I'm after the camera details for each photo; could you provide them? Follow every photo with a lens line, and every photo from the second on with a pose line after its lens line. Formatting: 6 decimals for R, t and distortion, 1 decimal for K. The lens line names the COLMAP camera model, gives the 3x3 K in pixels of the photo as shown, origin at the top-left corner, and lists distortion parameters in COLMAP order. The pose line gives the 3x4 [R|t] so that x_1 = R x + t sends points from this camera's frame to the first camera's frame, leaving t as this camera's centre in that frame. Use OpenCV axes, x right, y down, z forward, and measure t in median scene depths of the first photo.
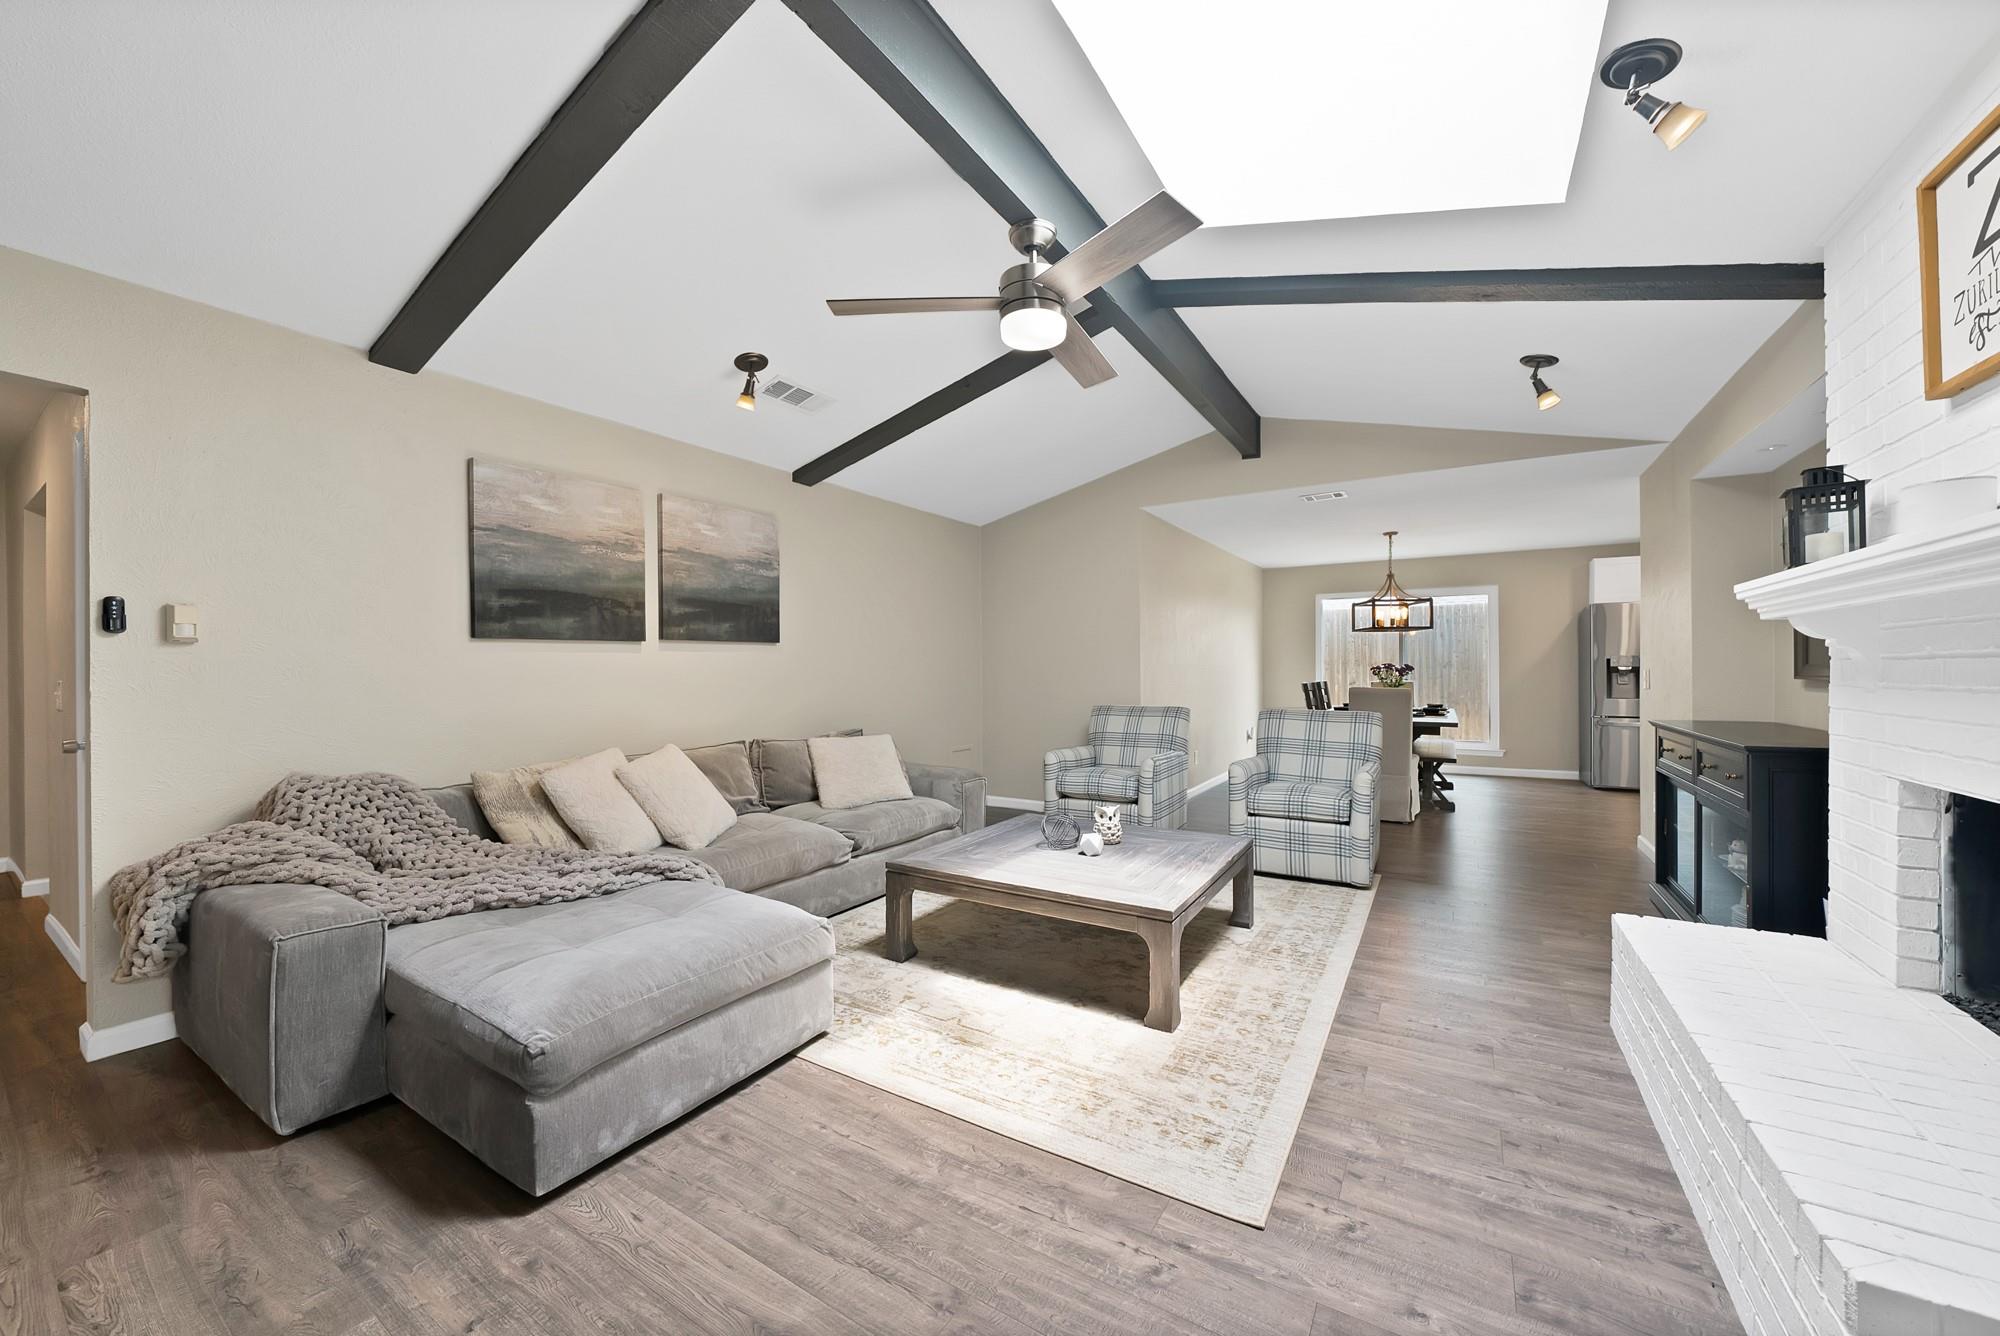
lens RADIAL K [[717.7, 0, 1002.5], [0, 717.7, 672.0], [0, 0, 1]] dist [-0.023633, 0.000021]
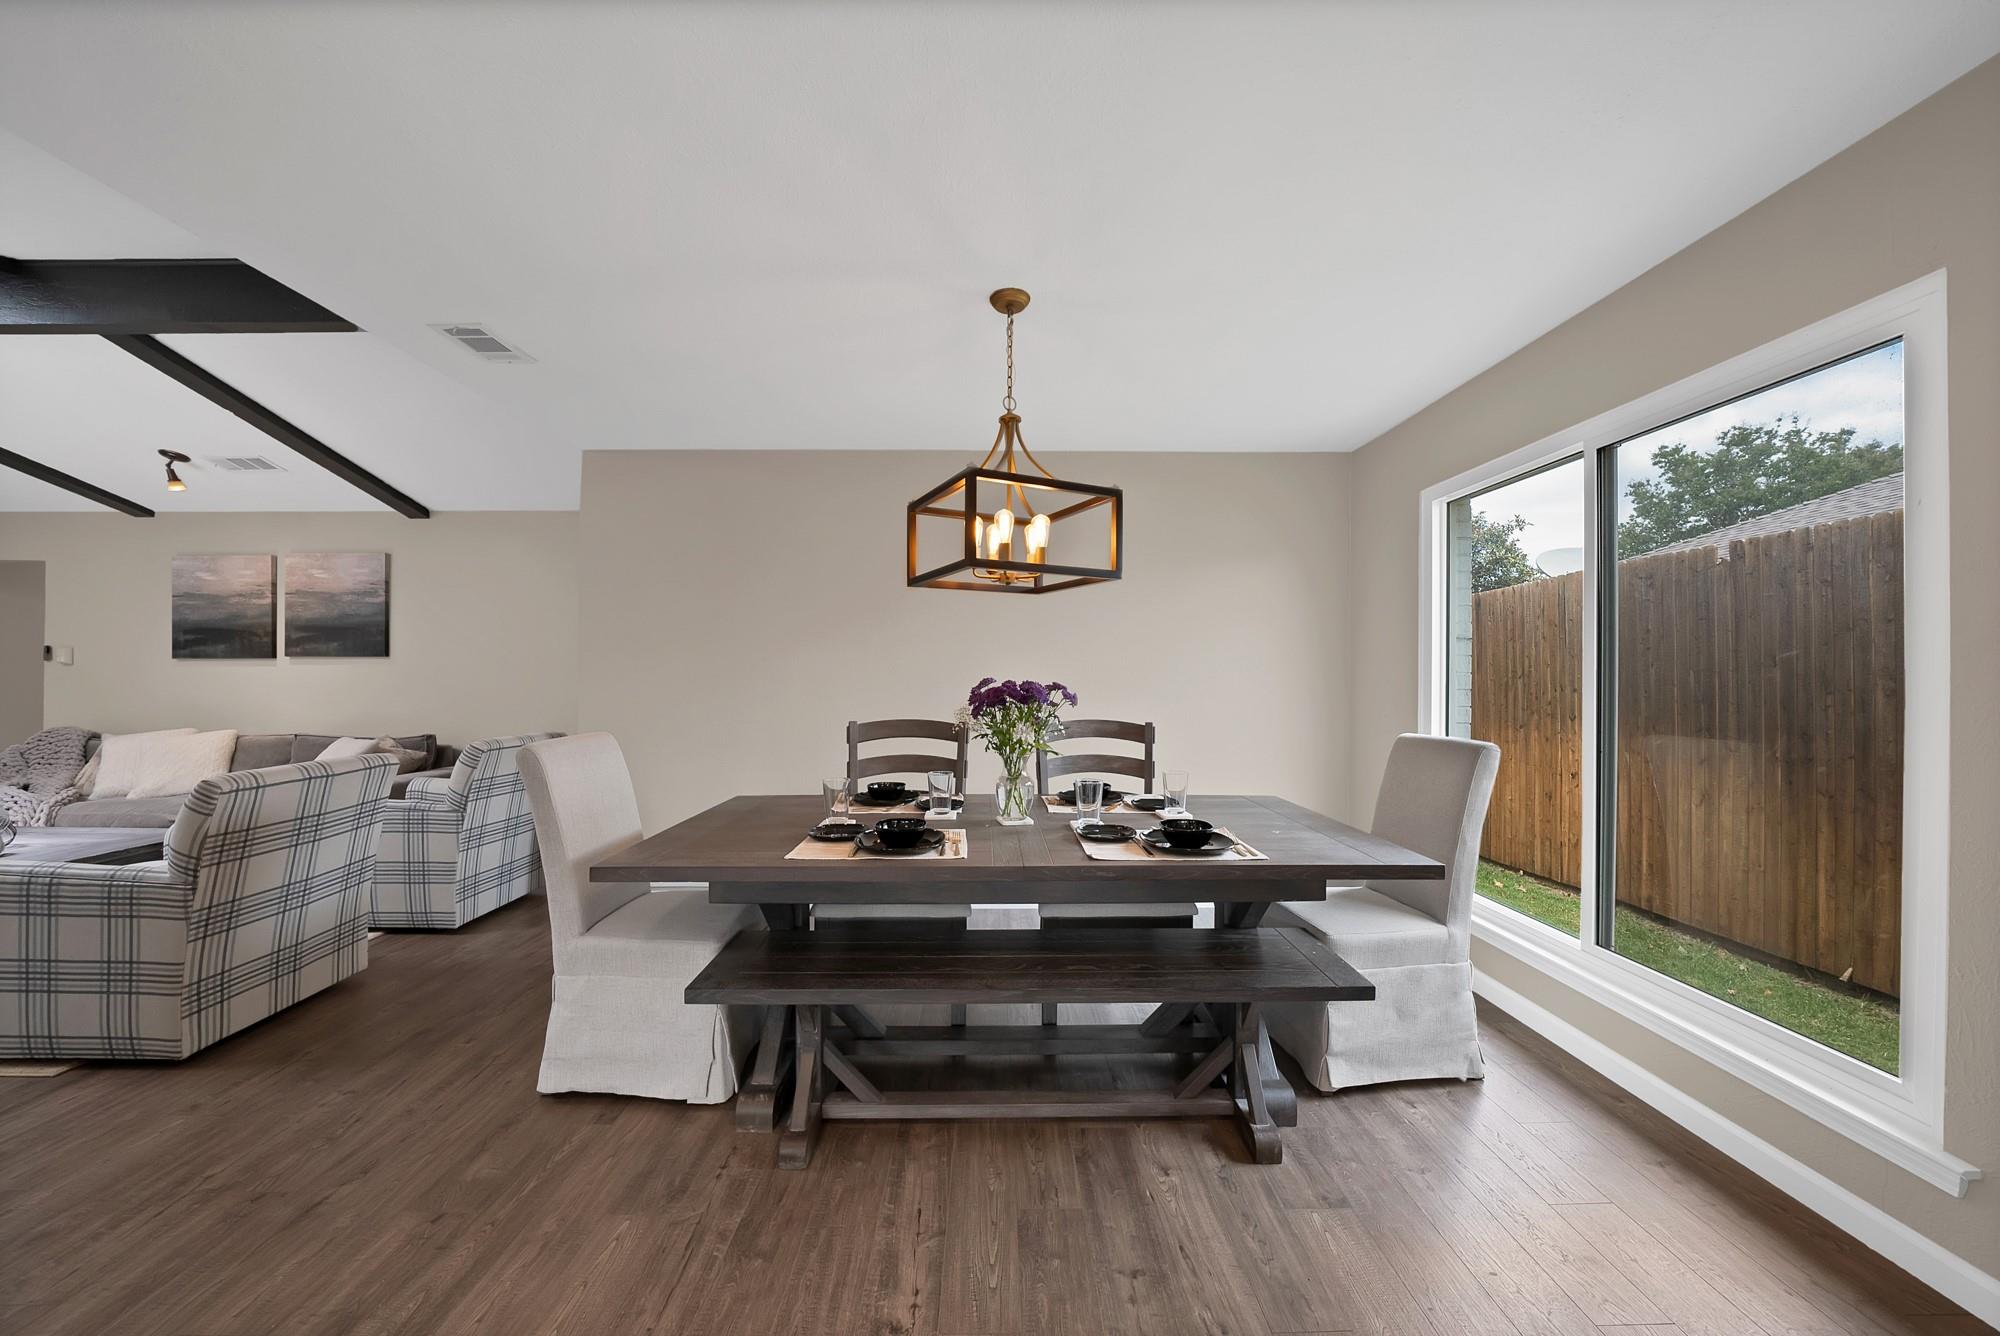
lens RADIAL K [[717.7, 0, 991.3], [0, 717.7, 687.3], [0, 0, 1]] dist [-0.023633, 0.000021]
pose [[0.519677, 0.026730, -0.853945, 1.453961], [-0.015664, 0.999641, 0.021758, -0.036819], [0.854219, 0.002069, 0.519909, 1.482086]]
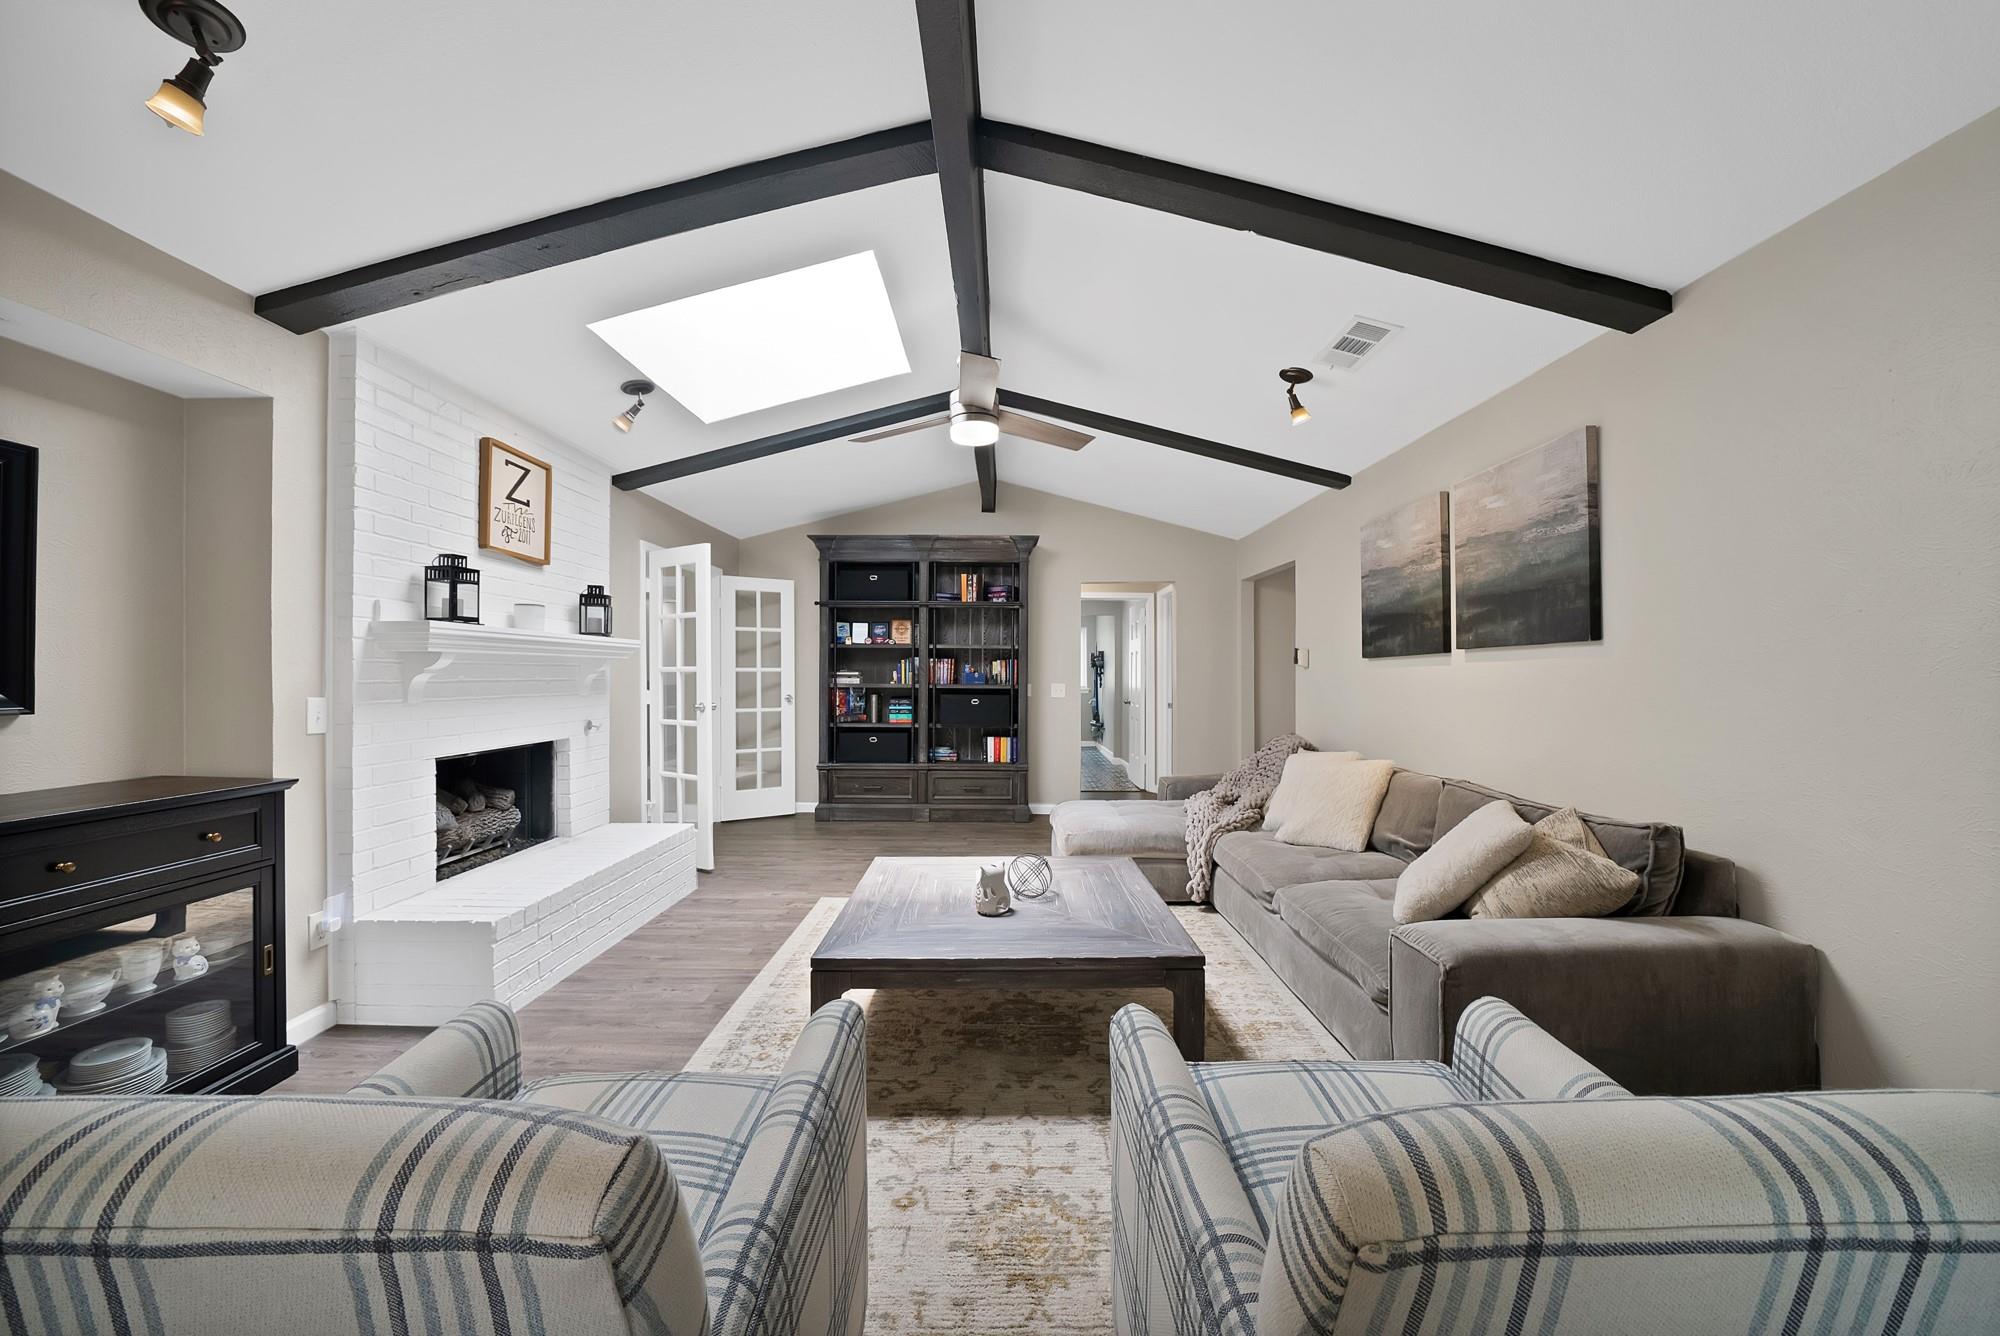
lens RADIAL K [[717.7, 0, 1015.2], [0, 717.7, 680.5], [0, 0, 1]] dist [-0.023633, 0.000021]
pose [[-0.850905, 0.024717, -0.524738, 0.454425], [0.018536, 0.999683, 0.017030, -0.031750], [0.524993, 0.004764, -0.851093, 1.468410]]
